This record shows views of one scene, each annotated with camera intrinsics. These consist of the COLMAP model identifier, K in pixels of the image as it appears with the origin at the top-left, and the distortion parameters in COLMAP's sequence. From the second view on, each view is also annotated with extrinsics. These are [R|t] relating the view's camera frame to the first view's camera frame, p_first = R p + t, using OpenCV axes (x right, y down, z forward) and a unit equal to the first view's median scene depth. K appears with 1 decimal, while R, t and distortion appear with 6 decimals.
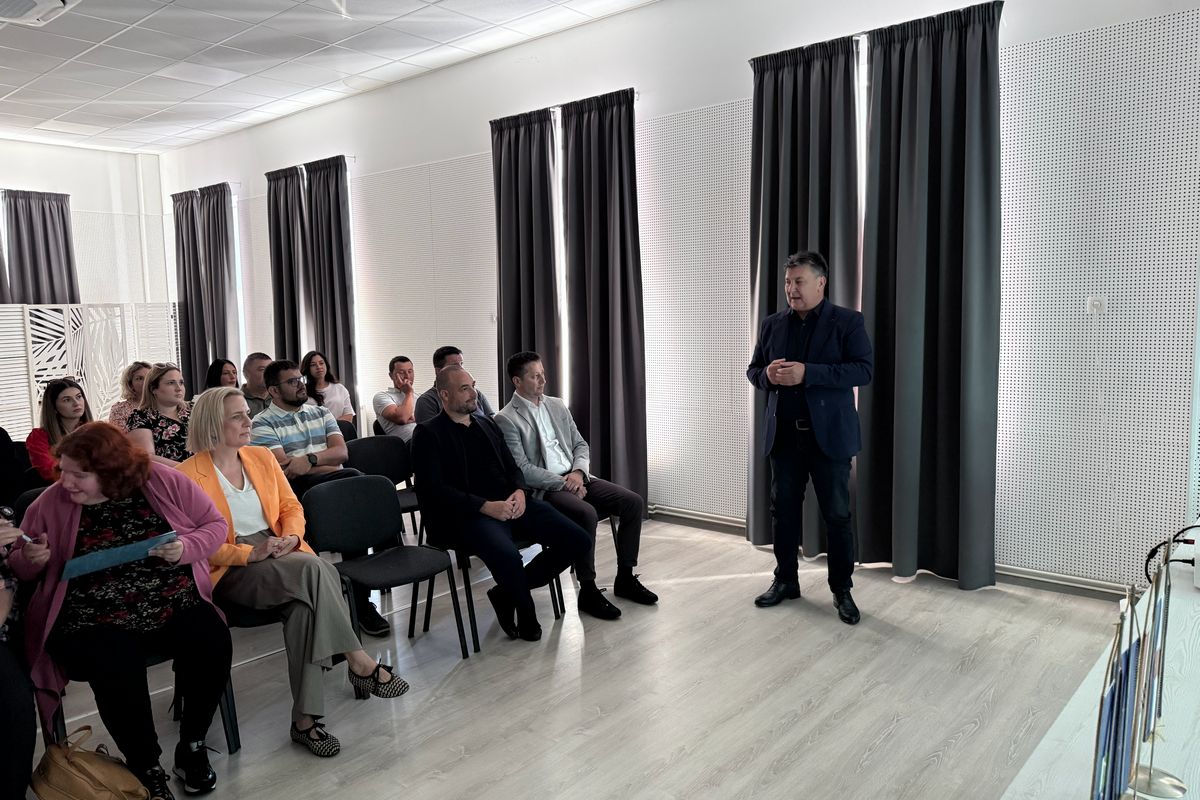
lens RADIAL K [[852.3, 0, 601.0], [0, 852.3, 387.7], [0, 0, 1]] dist [0.069564, -0.106397]
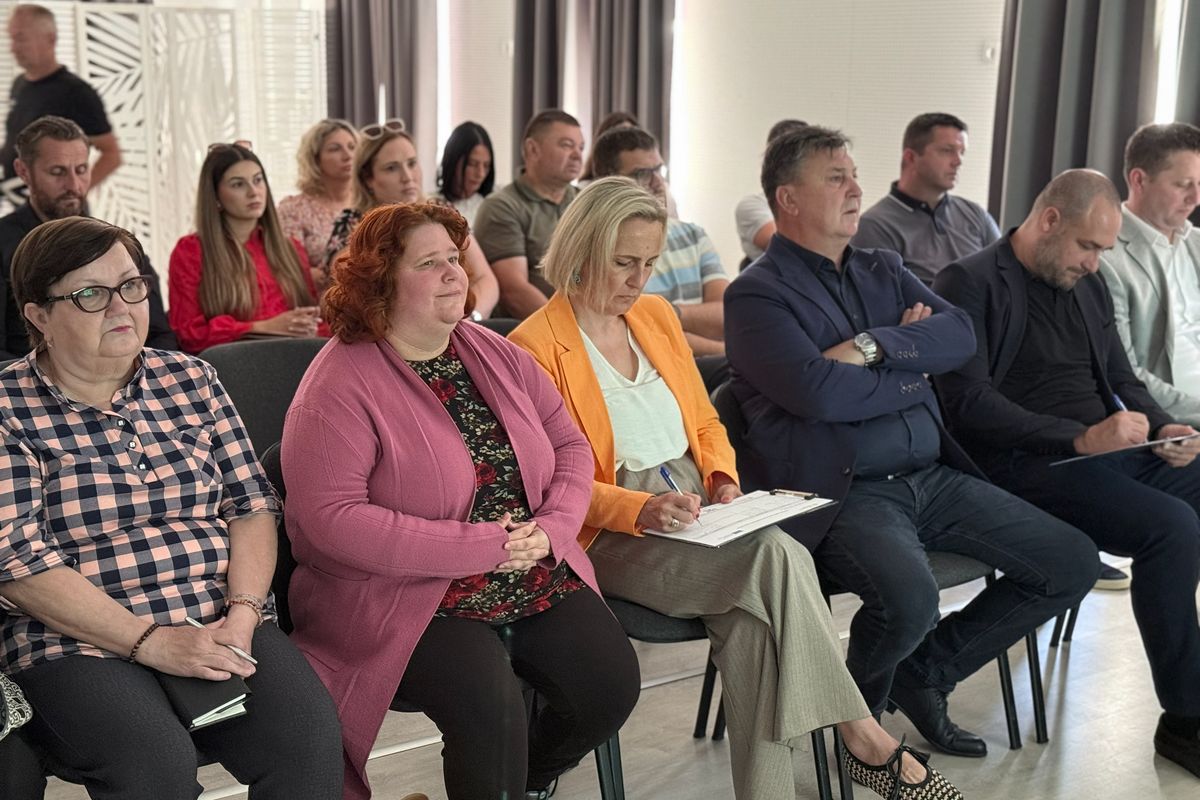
lens RADIAL K [[1711.9, 0, 600.0], [0, 1711.9, 400.0], [0, 0, 1]] dist [0.051506, 0.005523]
pose [[0.968982, 0.078831, -0.234221, -0.125884], [-0.052016, 0.991586, 0.118542, 0.007951], [0.241595, -0.102682, 0.964929, 0.012717]]
